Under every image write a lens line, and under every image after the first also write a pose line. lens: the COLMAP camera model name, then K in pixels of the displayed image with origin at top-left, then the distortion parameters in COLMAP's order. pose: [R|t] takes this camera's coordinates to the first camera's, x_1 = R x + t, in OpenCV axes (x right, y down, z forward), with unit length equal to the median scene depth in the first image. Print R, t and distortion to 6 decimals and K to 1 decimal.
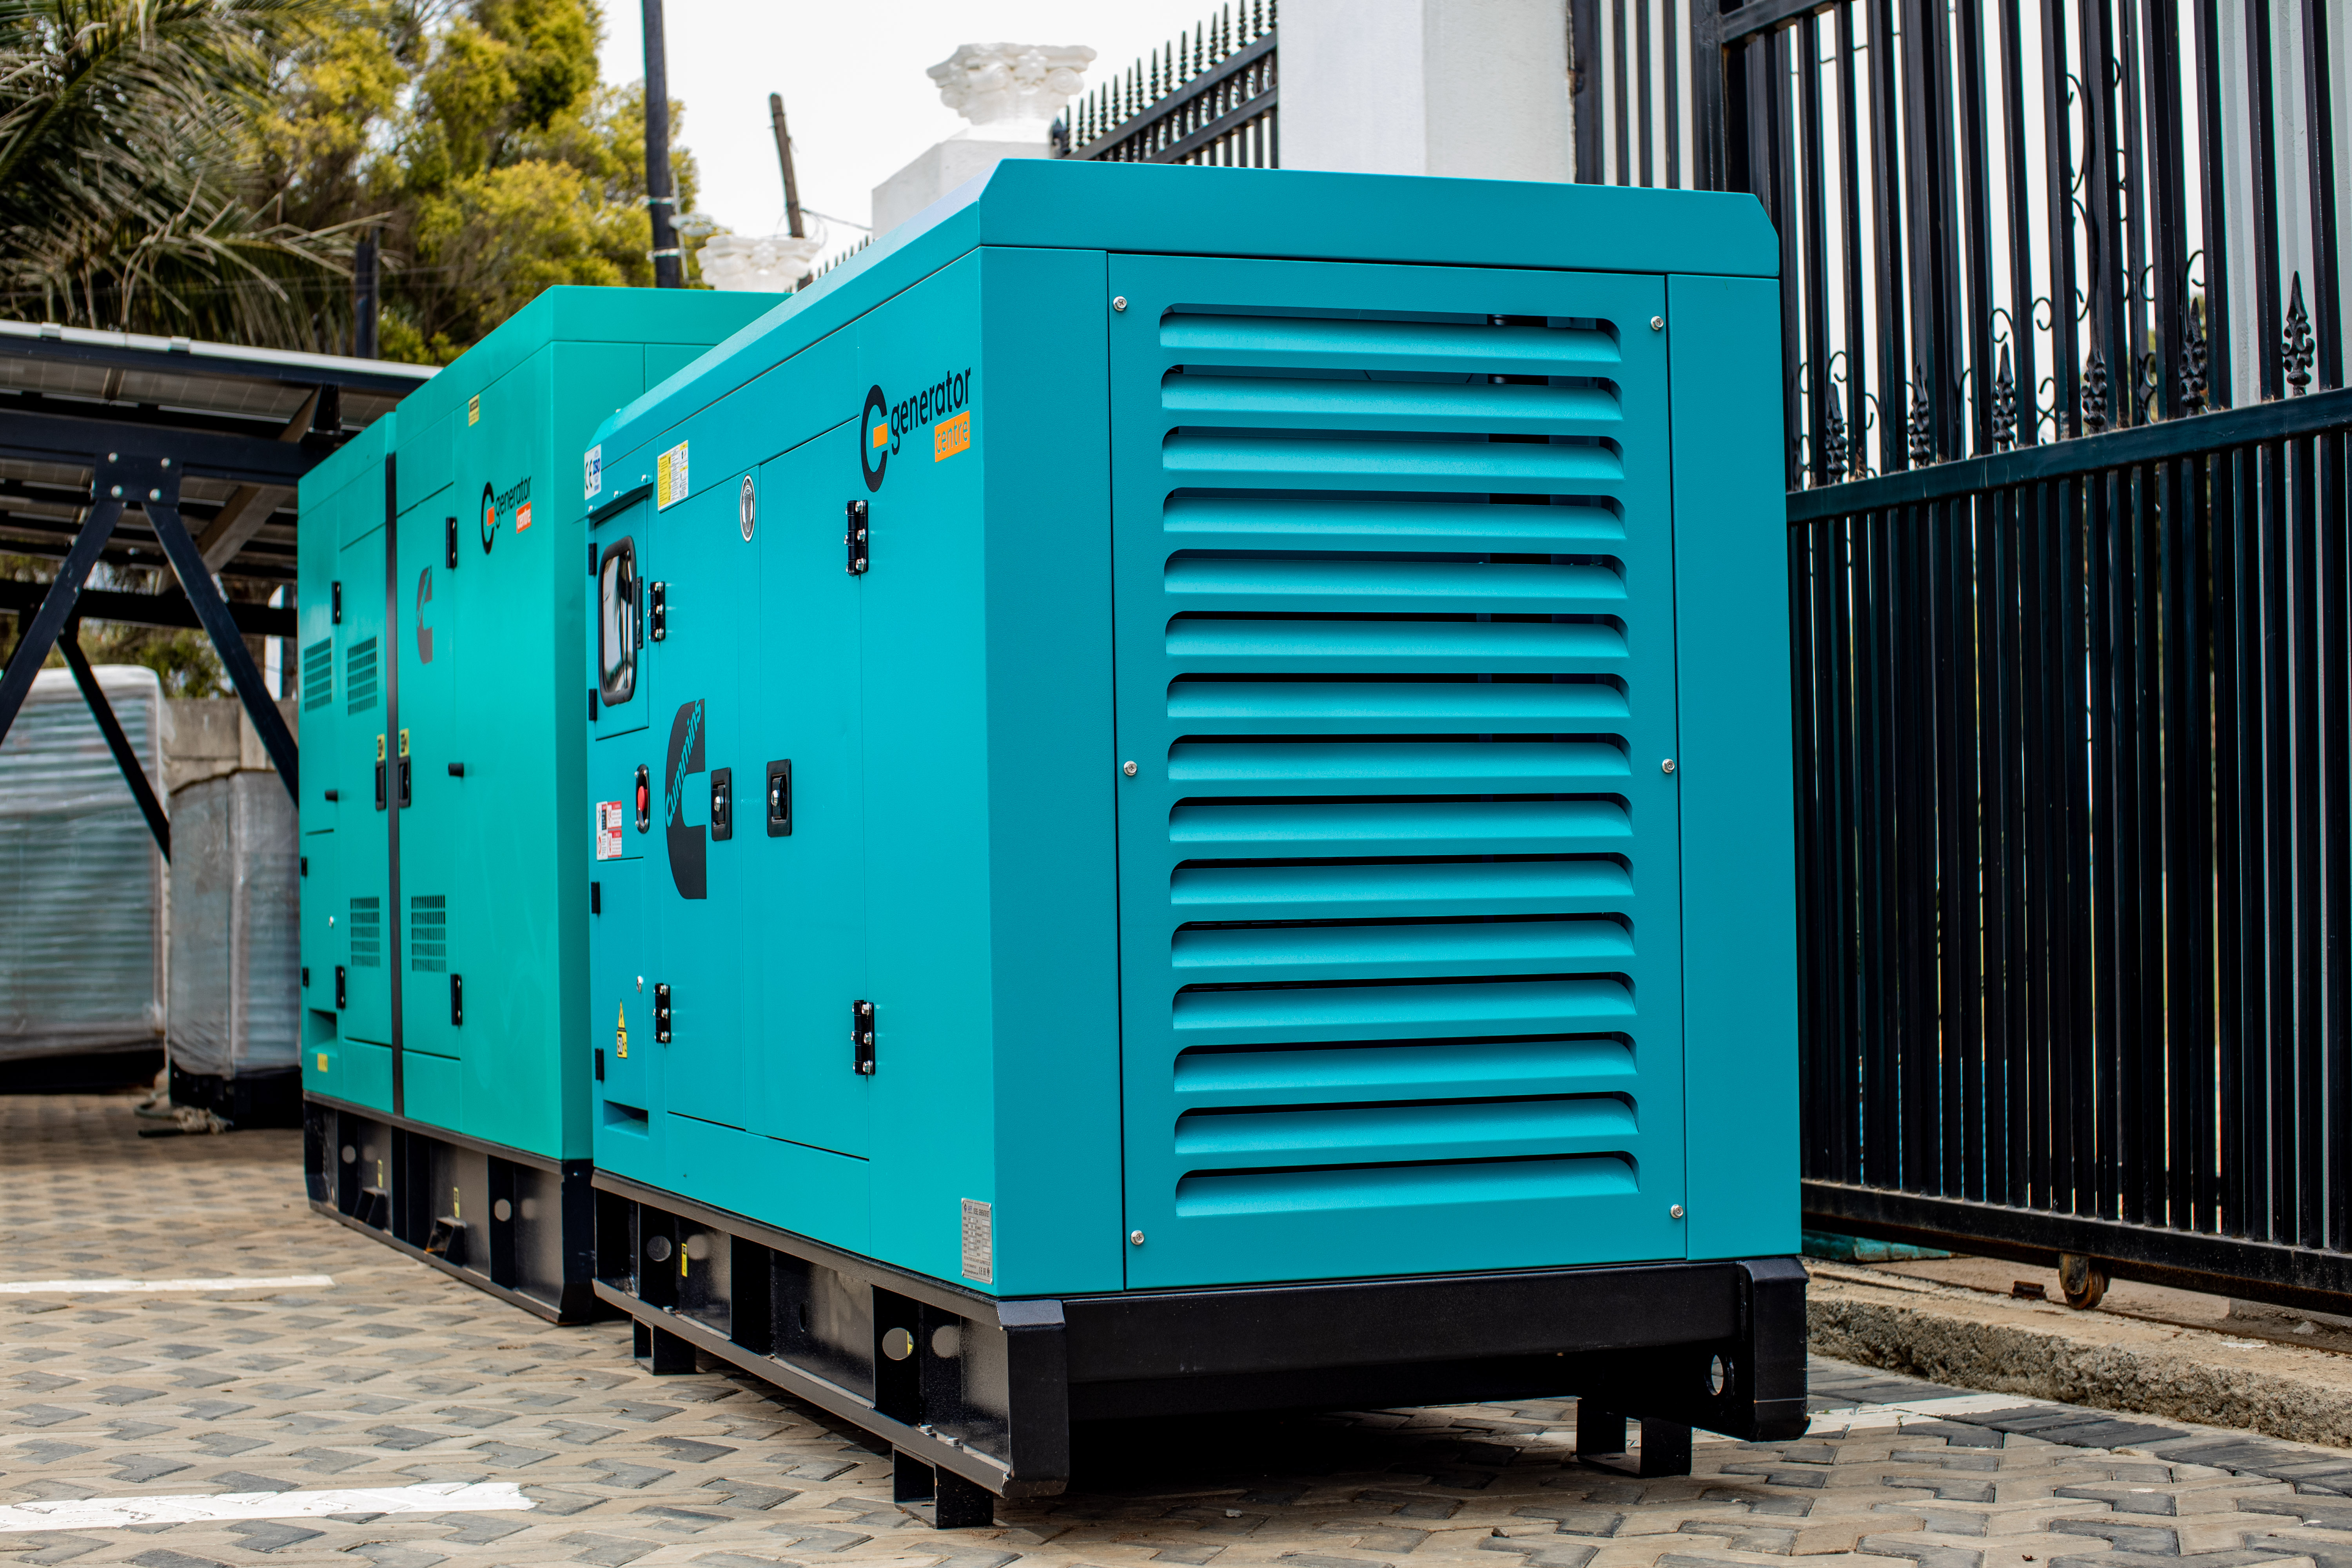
lens RADIAL K [[3983.5, 0, 1176.0], [0, 3983.5, 784.0], [0, 0, 1]] dist [-0.287665, 0.785138]
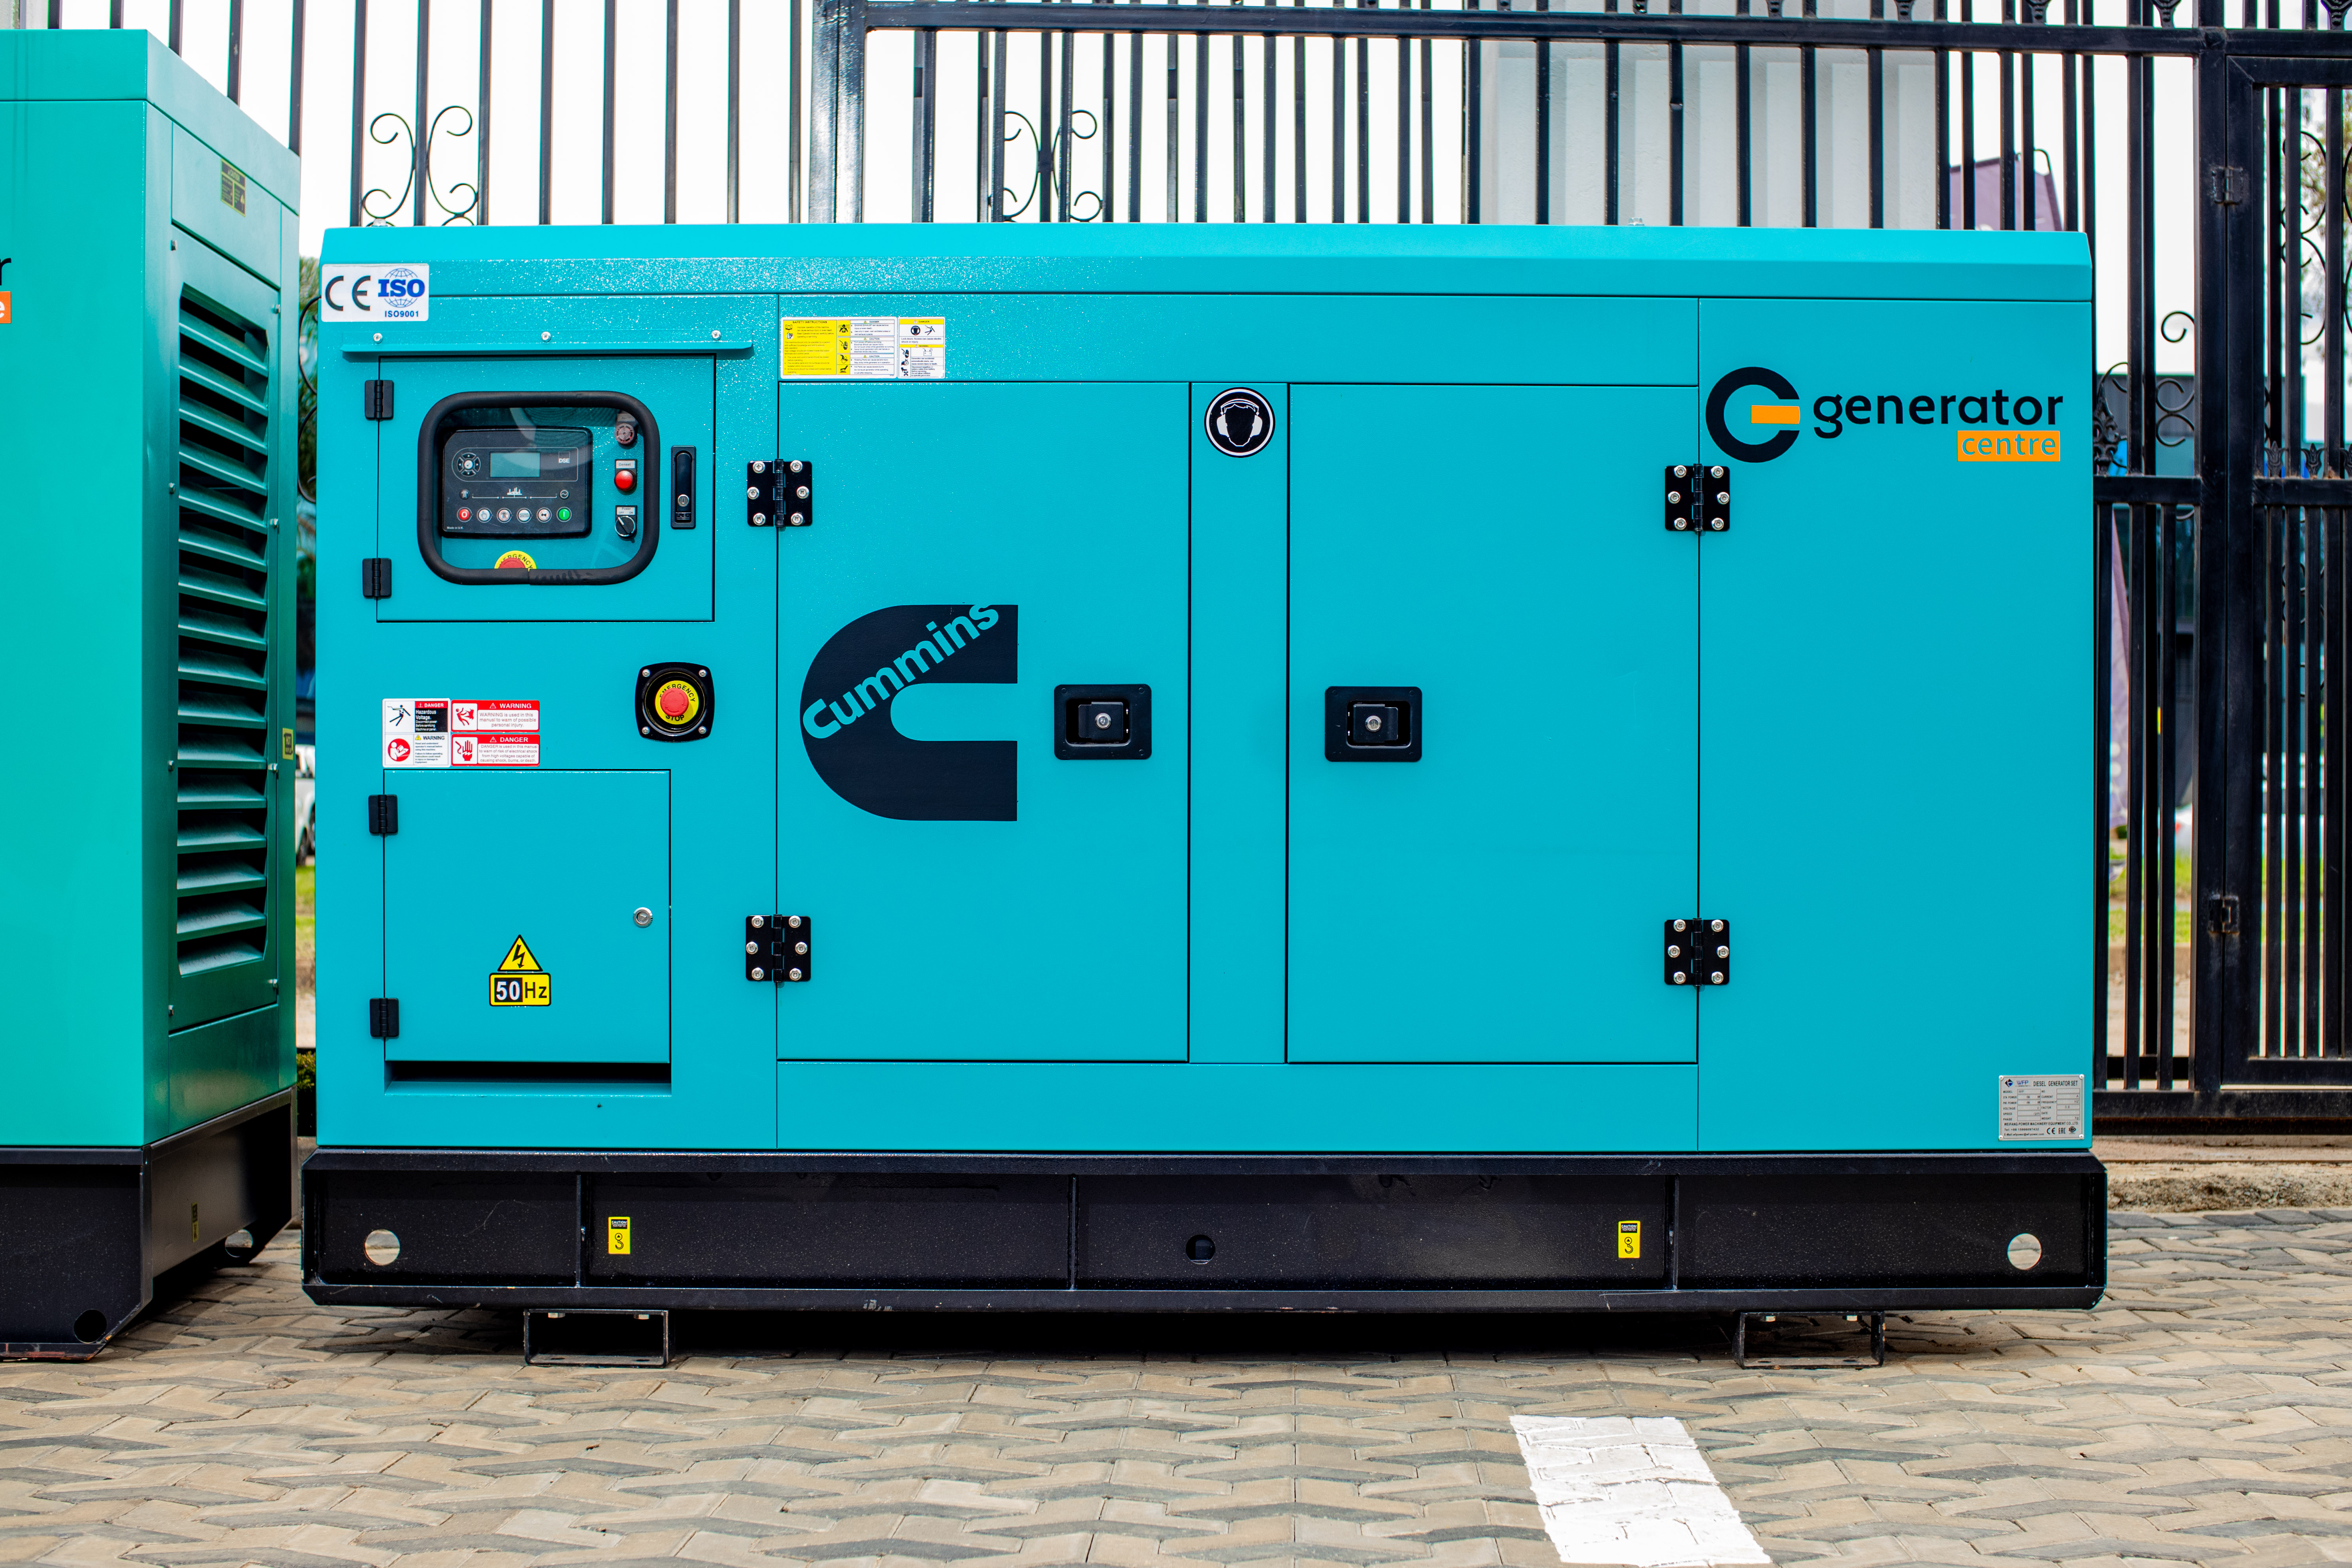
lens RADIAL K [[4015.9, 0, 1176.0], [0, 4015.9, 784.0], [0, 0, 1]] dist [-0.289411, 0.807753]
pose [[0.312796, 0.016479, 0.949677, -0.872127], [-0.034937, 0.999372, -0.005834, 0.021566], [-0.949178, -0.031354, 0.313175, 0.585326]]
